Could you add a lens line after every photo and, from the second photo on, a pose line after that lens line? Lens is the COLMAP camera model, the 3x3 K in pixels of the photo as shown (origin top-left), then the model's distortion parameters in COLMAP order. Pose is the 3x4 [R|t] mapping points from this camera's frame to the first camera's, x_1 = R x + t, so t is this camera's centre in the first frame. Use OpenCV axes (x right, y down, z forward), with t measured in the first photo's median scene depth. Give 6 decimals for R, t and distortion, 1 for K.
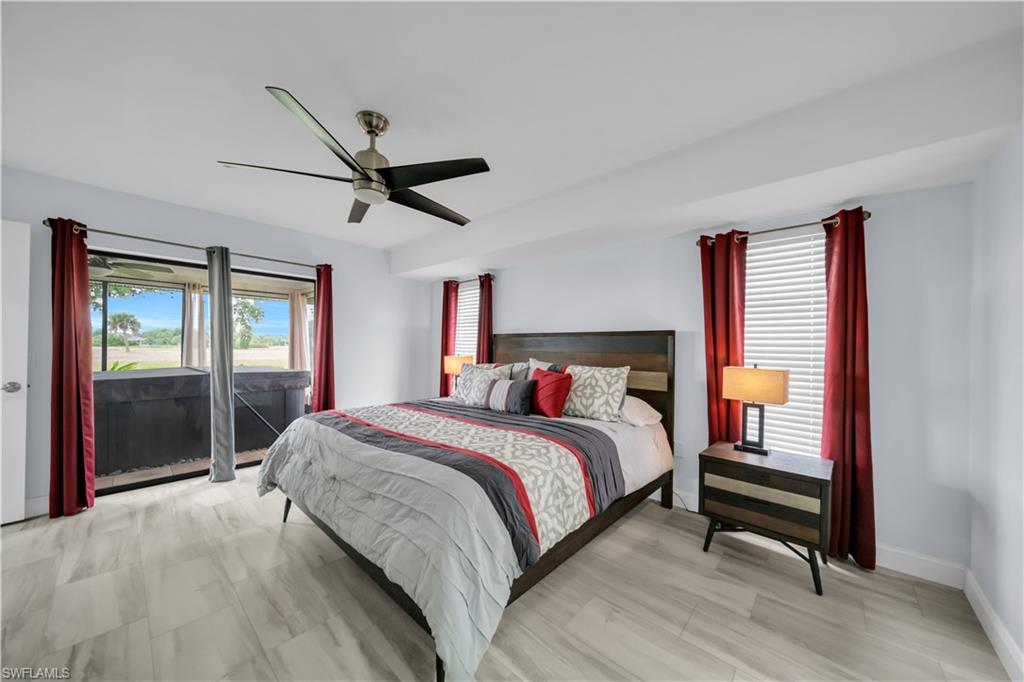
lens RADIAL K [[354.6, 0, 515.0], [0, 354.6, 348.7], [0, 0, 1]] dist [-0.004666, -0.000013]
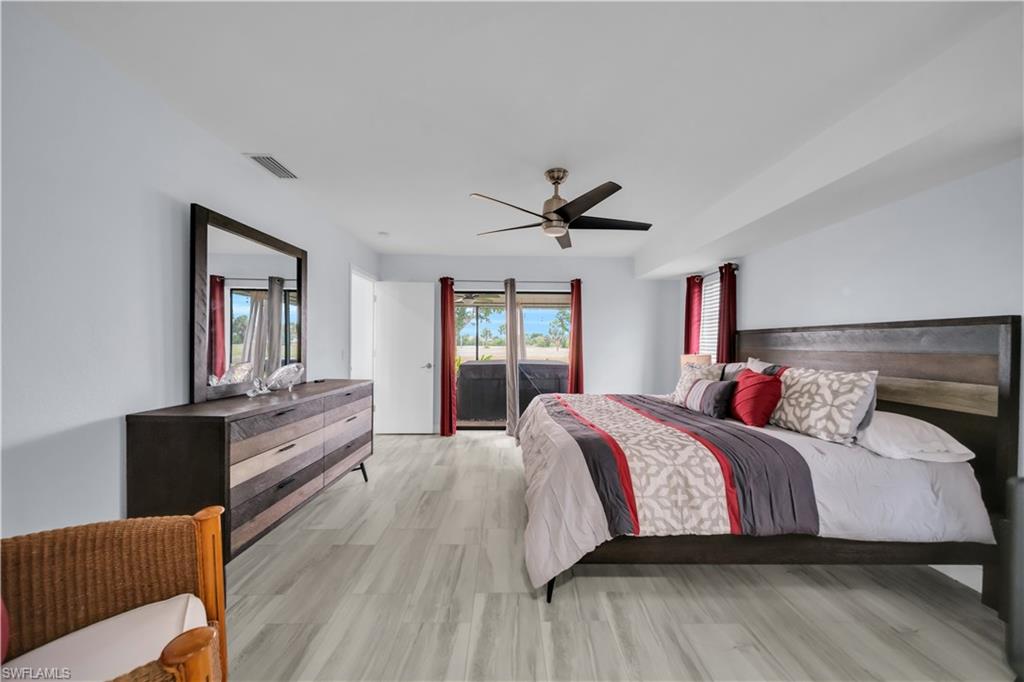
lens RADIAL K [[354.6, 0, 513.5], [0, 354.6, 349.2], [0, 0, 1]] dist [-0.004666, -0.000013]
pose [[0.682110, 0.004967, -0.731233, 0.336348], [-0.002554, 0.999987, 0.004409, 0.004432], [0.731245, -0.001140, 0.682113, -0.016259]]
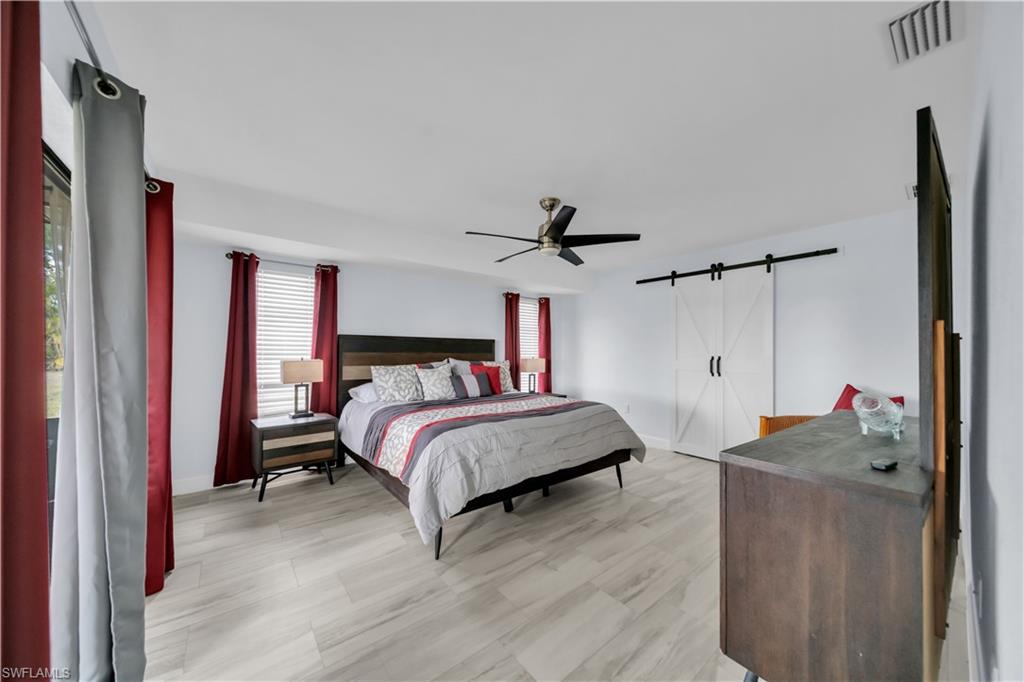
lens RADIAL K [[354.6, 0, 508.2], [0, 354.6, 343.3], [0, 0, 1]] dist [-0.004666, -0.000013]
pose [[0.174894, 0.007192, 0.984561, -1.427132], [0.002954, 0.999965, -0.007829, -0.021296], [-0.984583, 0.004278, 0.174866, 0.663238]]
